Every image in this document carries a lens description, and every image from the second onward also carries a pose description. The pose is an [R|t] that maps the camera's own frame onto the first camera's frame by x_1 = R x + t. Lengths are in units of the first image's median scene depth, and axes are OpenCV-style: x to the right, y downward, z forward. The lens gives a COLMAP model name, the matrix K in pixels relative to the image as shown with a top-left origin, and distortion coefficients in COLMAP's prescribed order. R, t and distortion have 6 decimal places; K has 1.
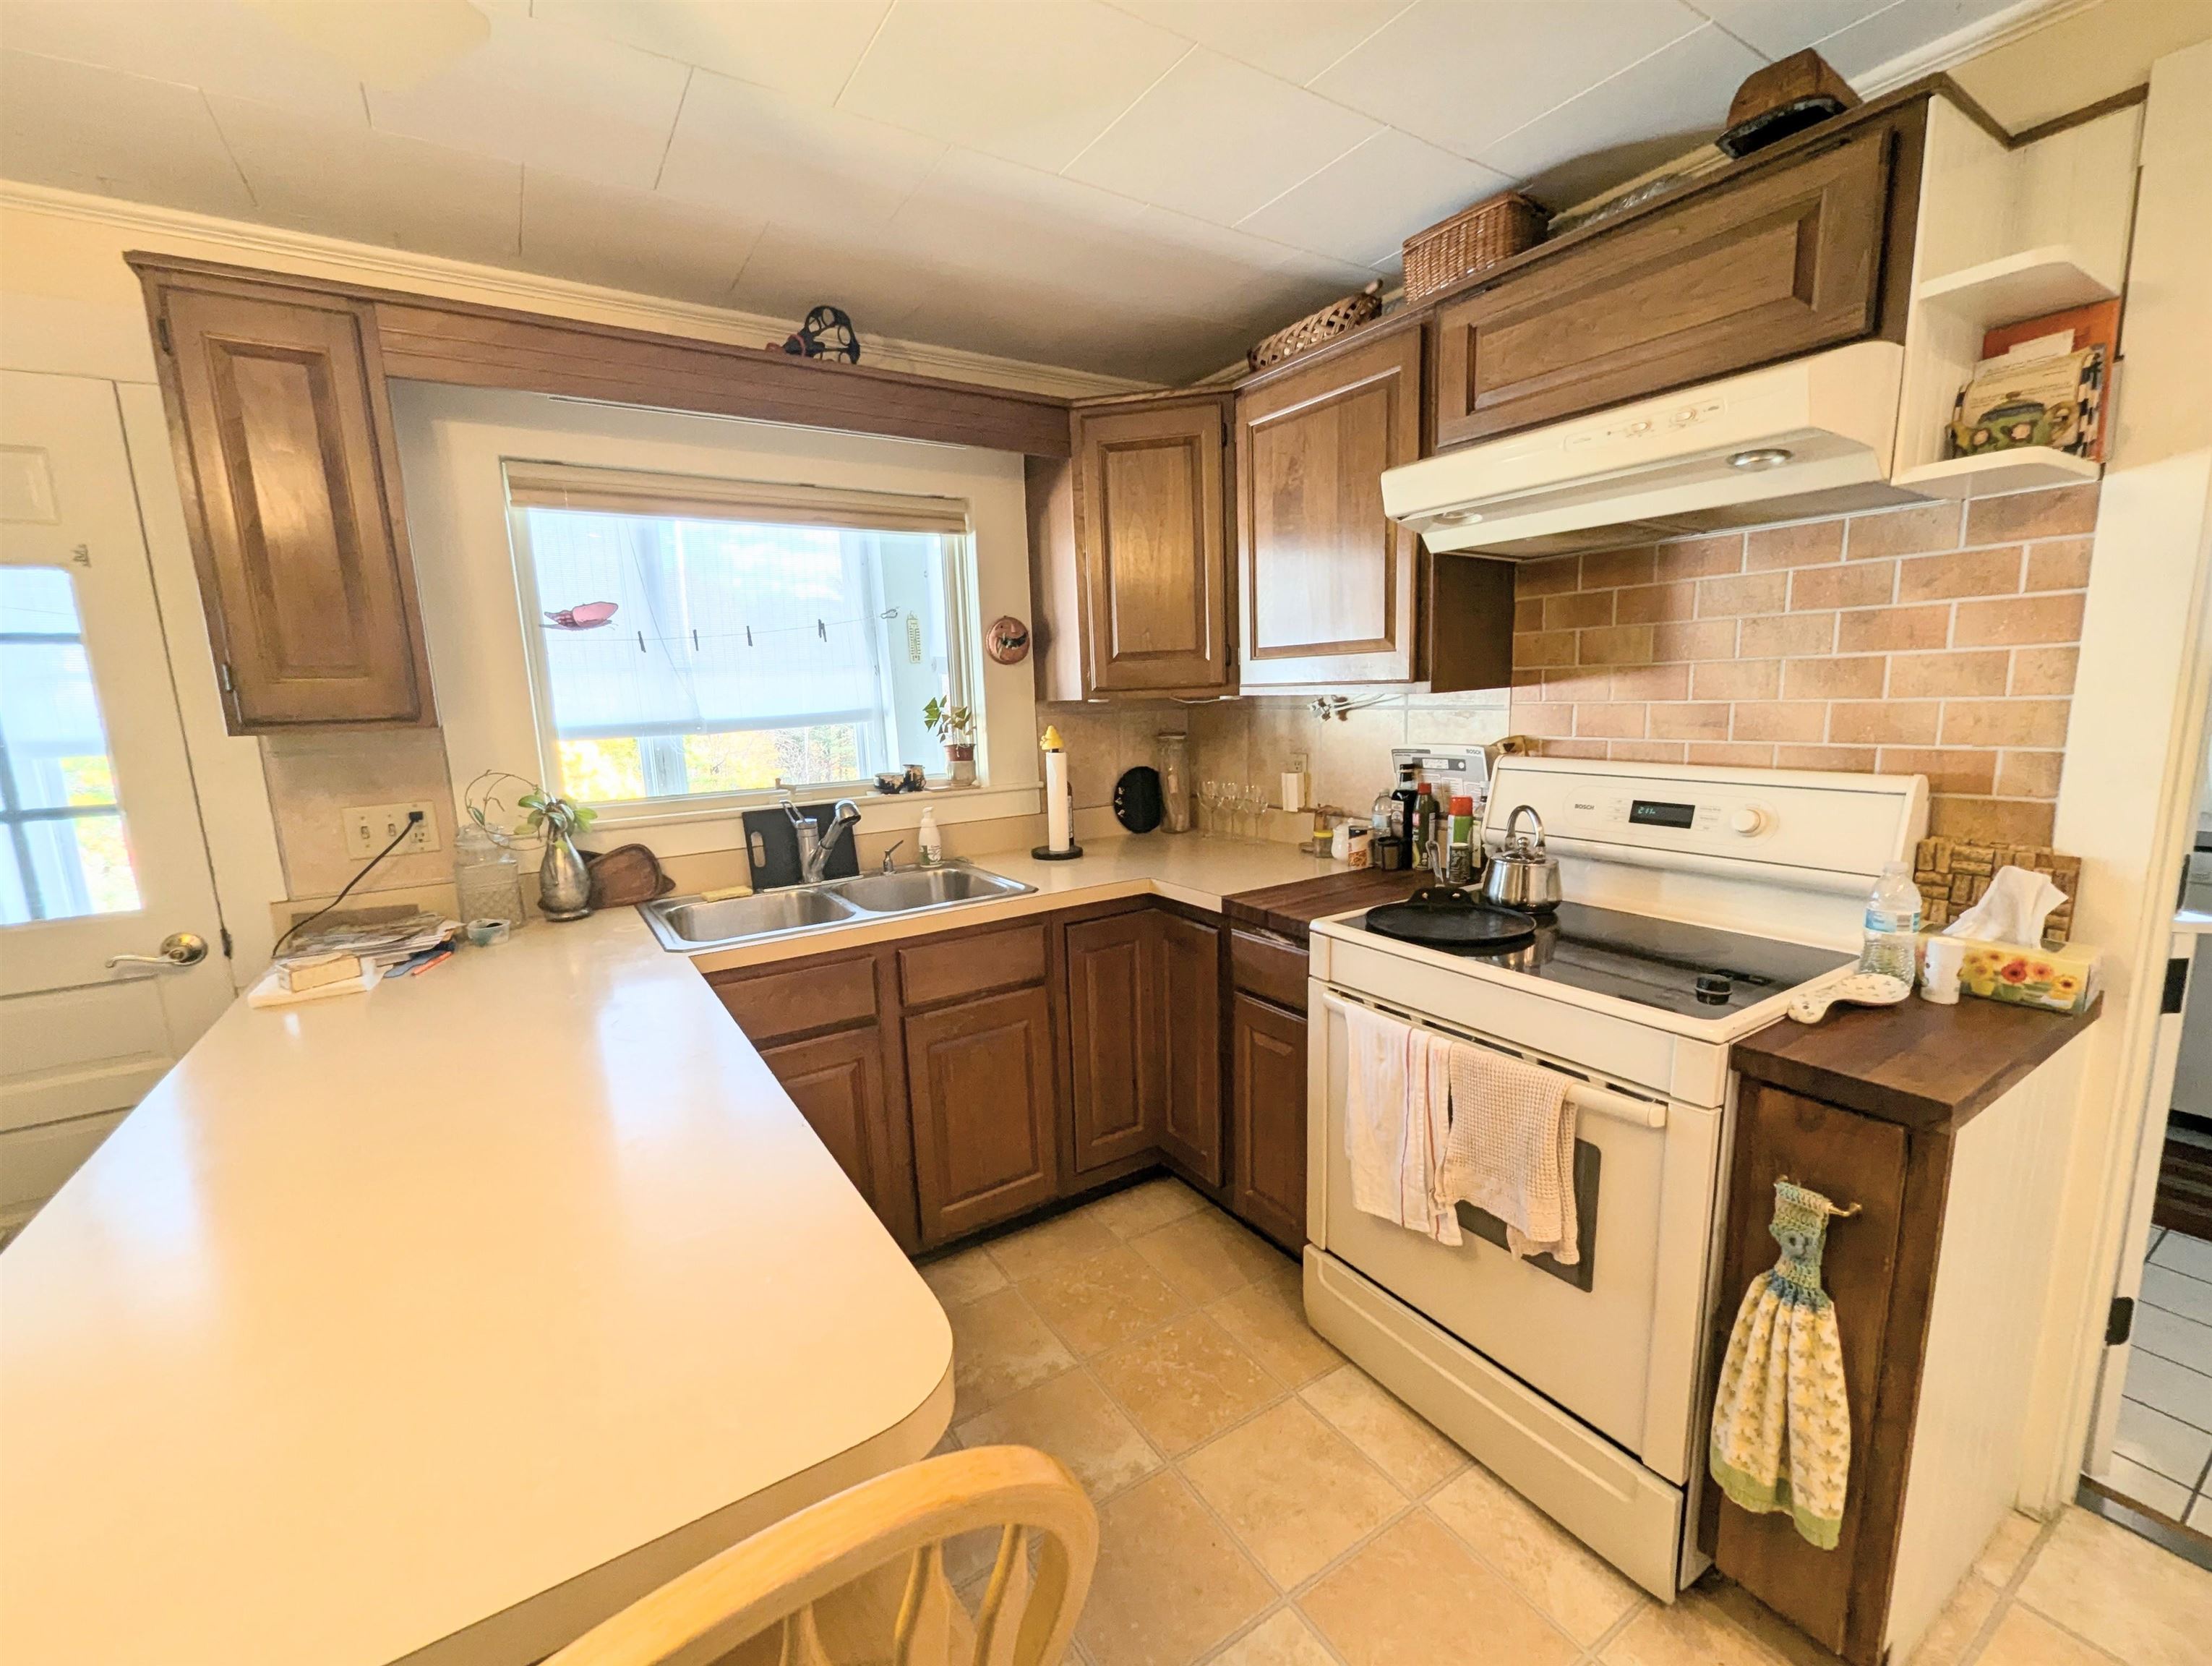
lens RADIAL K [[920.2, 0, 1111.3], [0, 920.2, 833.1], [0, 0, 1]] dist [0.004098, -0.001686]
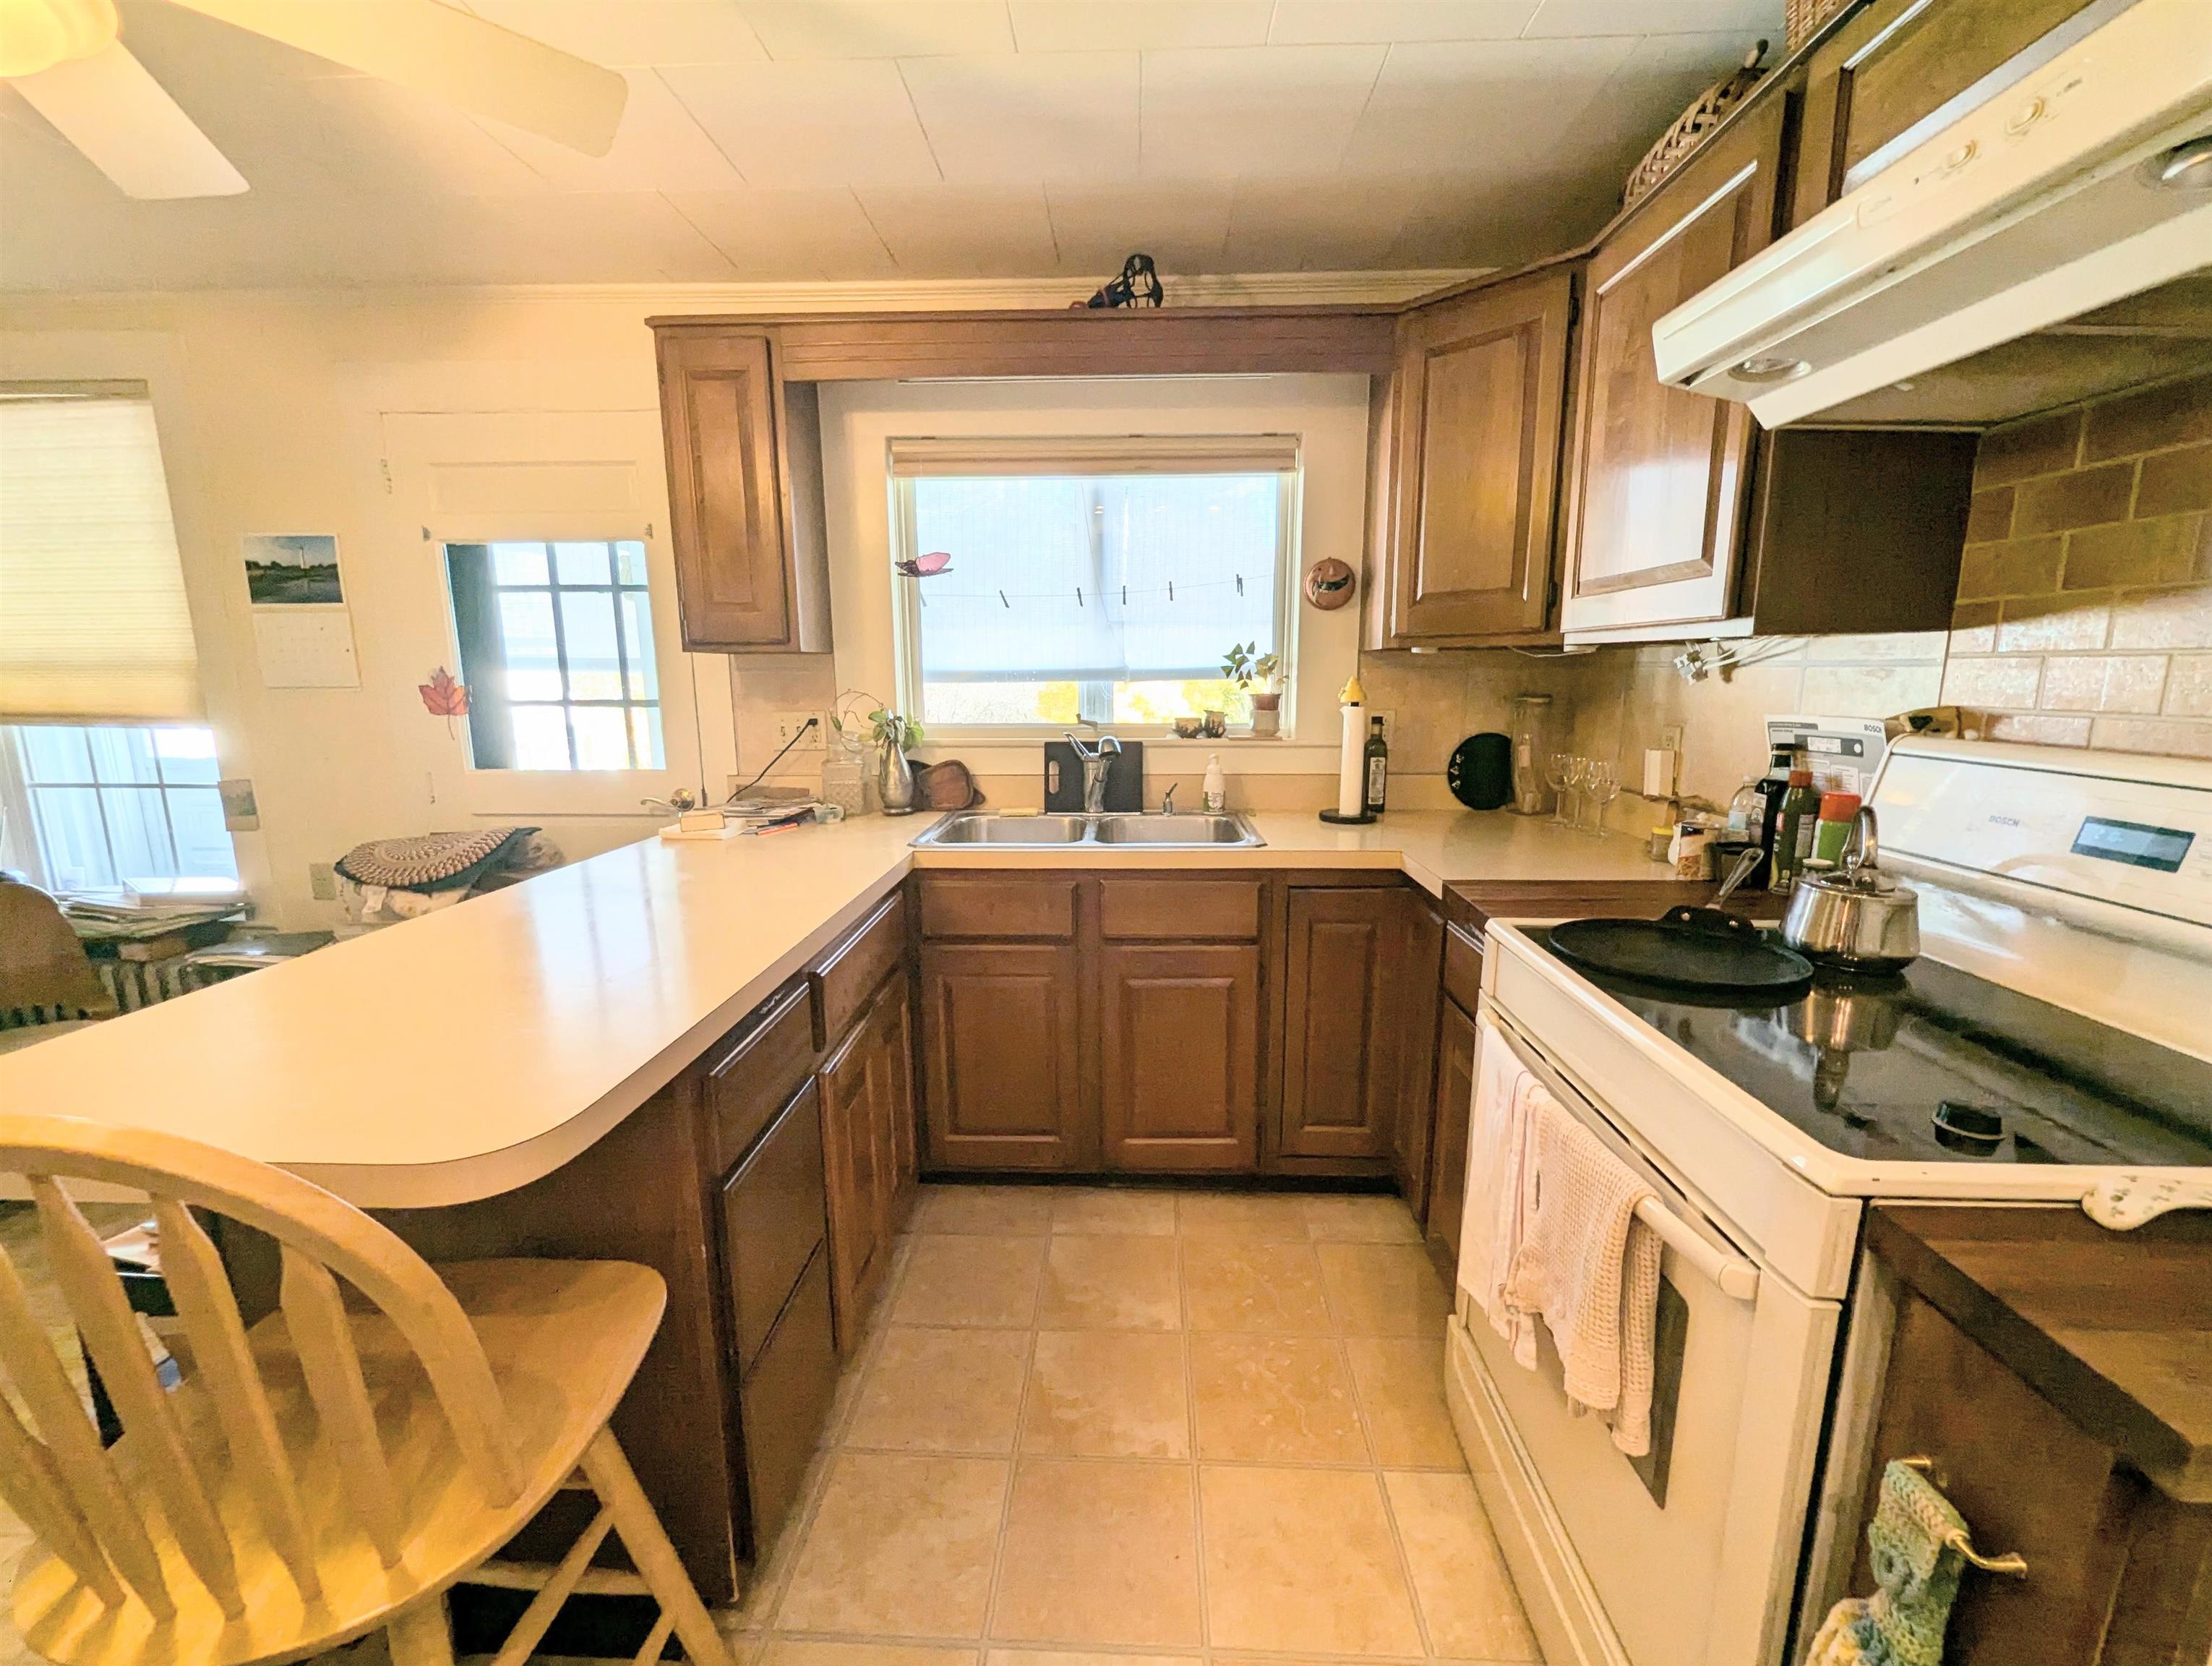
lens RADIAL K [[920.2, 0, 1113.0], [0, 920.2, 832.2], [0, 0, 1]] dist [0.004098, -0.001686]
pose [[0.823319, 0.128372, -0.552871, 0.315814], [-0.111511, 0.991687, 0.064202, 0.005054], [0.556517, 0.008792, 0.830790, 0.133797]]
